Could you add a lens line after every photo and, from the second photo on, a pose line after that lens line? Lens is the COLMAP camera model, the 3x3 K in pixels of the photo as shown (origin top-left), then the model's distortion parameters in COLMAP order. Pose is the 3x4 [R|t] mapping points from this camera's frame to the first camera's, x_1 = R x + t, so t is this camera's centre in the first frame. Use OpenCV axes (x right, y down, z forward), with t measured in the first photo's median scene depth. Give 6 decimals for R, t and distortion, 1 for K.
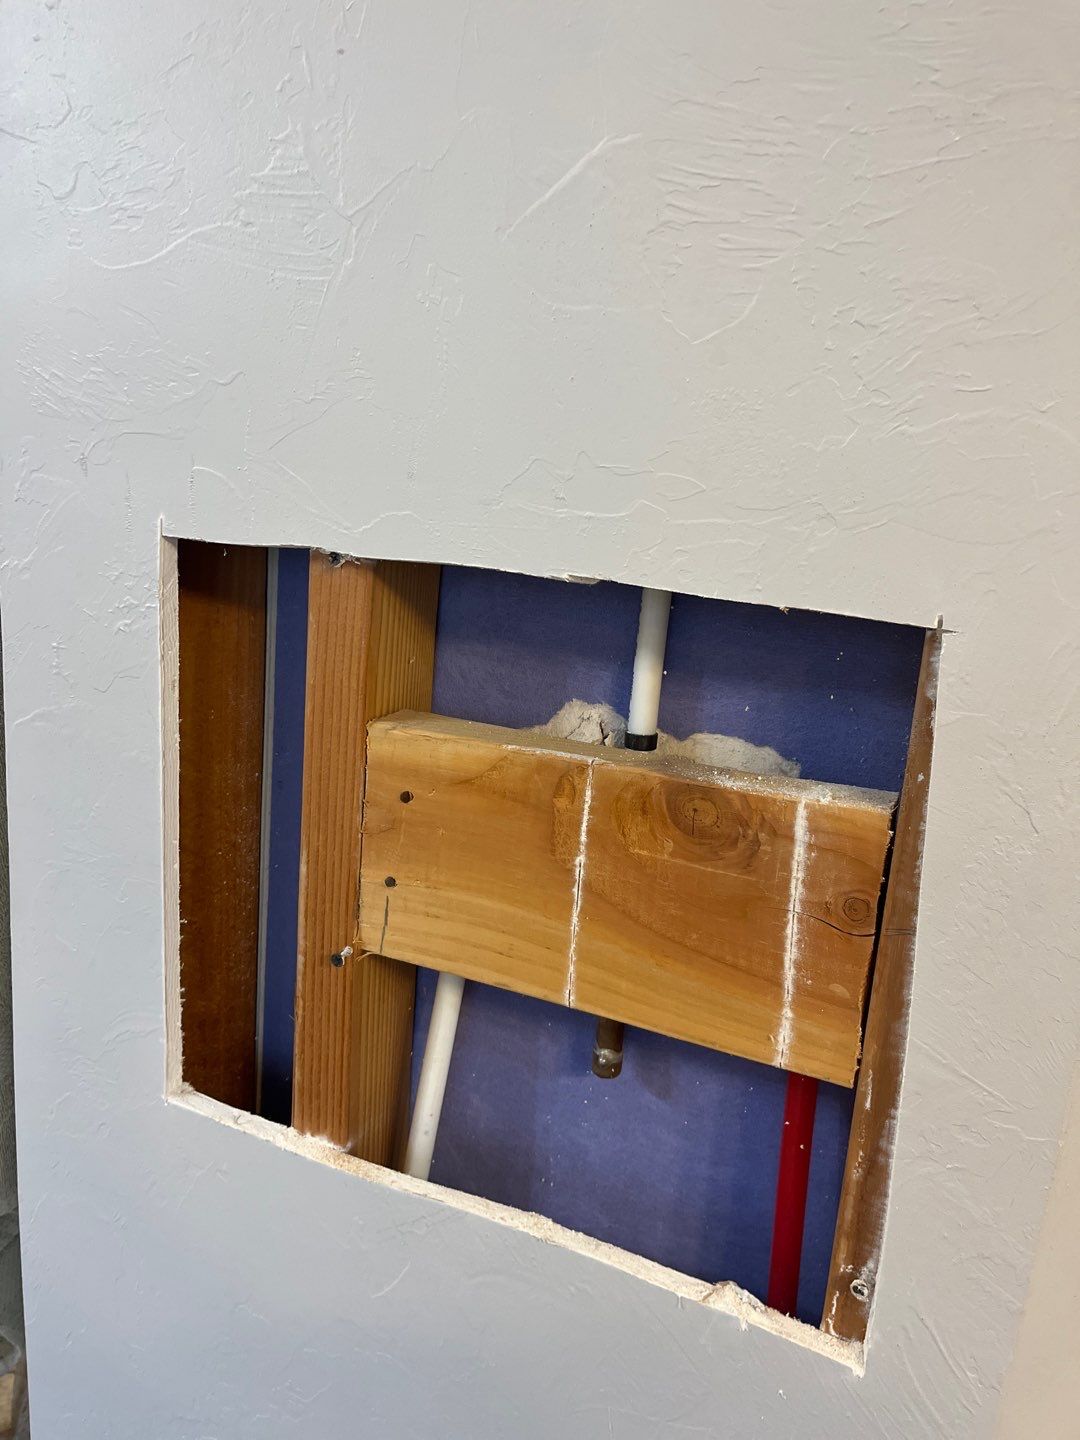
lens RADIAL K [[1081.5, 0, 522.7], [0, 1081.5, 712.5], [0, 0, 1]] dist [0.057758, -0.087511]
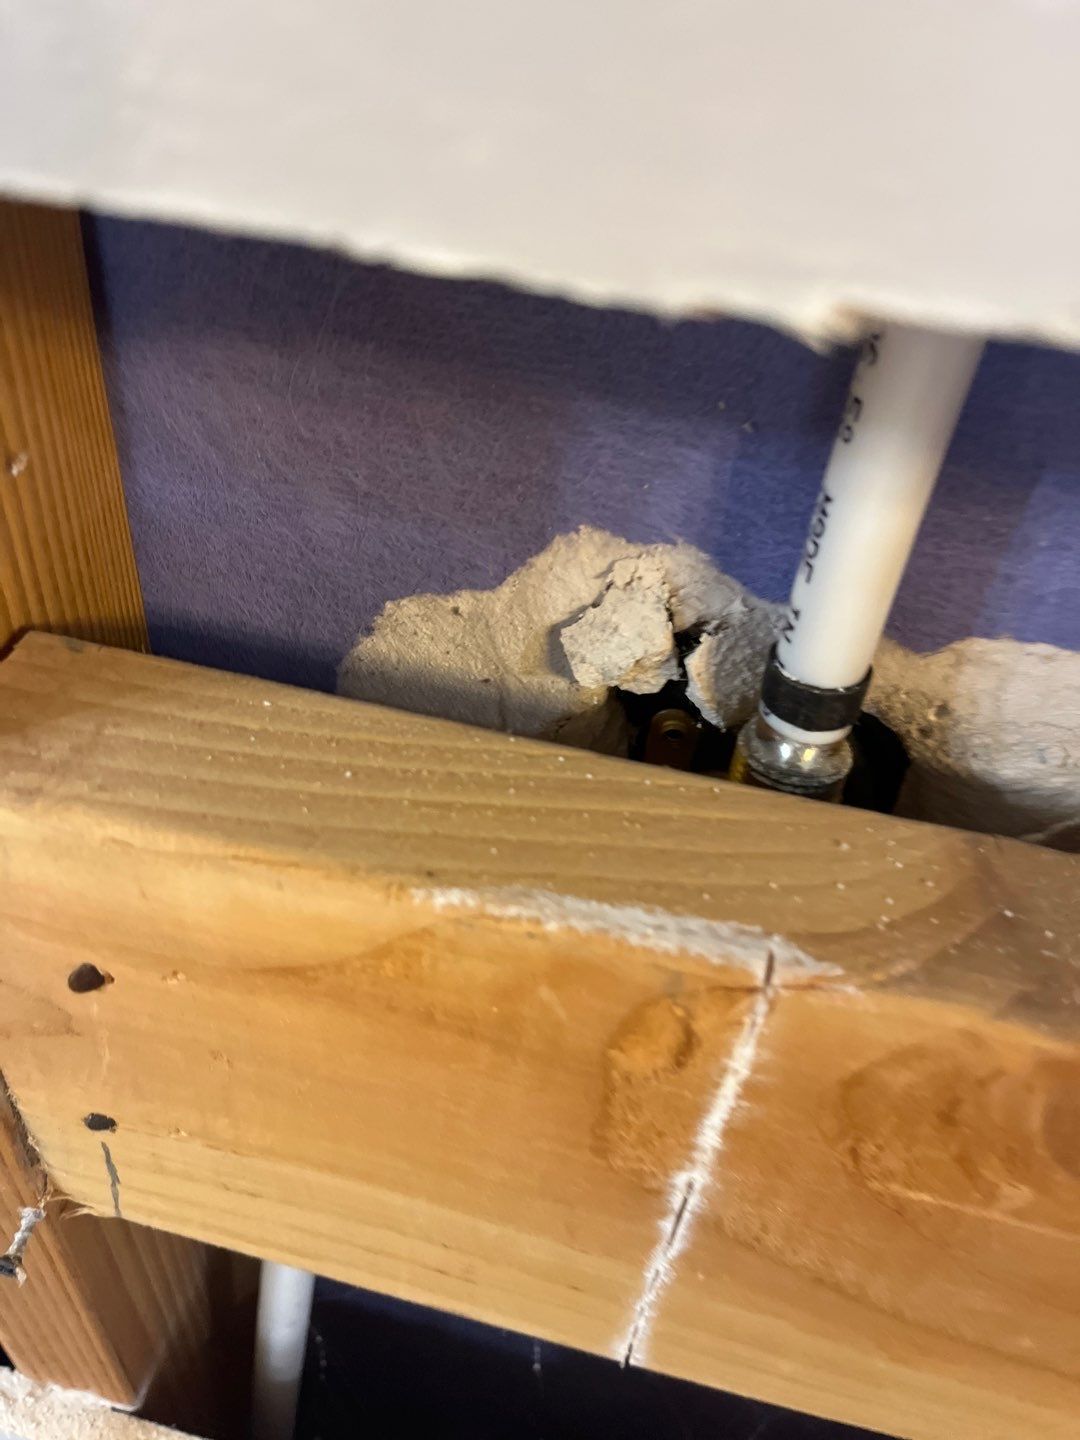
lens RADIAL K [[1081.5, 0, 522.7], [0, 1081.5, 712.5], [0, 0, 1]] dist [0.057758, -0.087511]
pose [[0.983962, -0.114189, 0.137041, -0.021646], [0.034180, 0.874711, 0.483439, -0.127574], [-0.175075, -0.471001, 0.864585, 0.743009]]
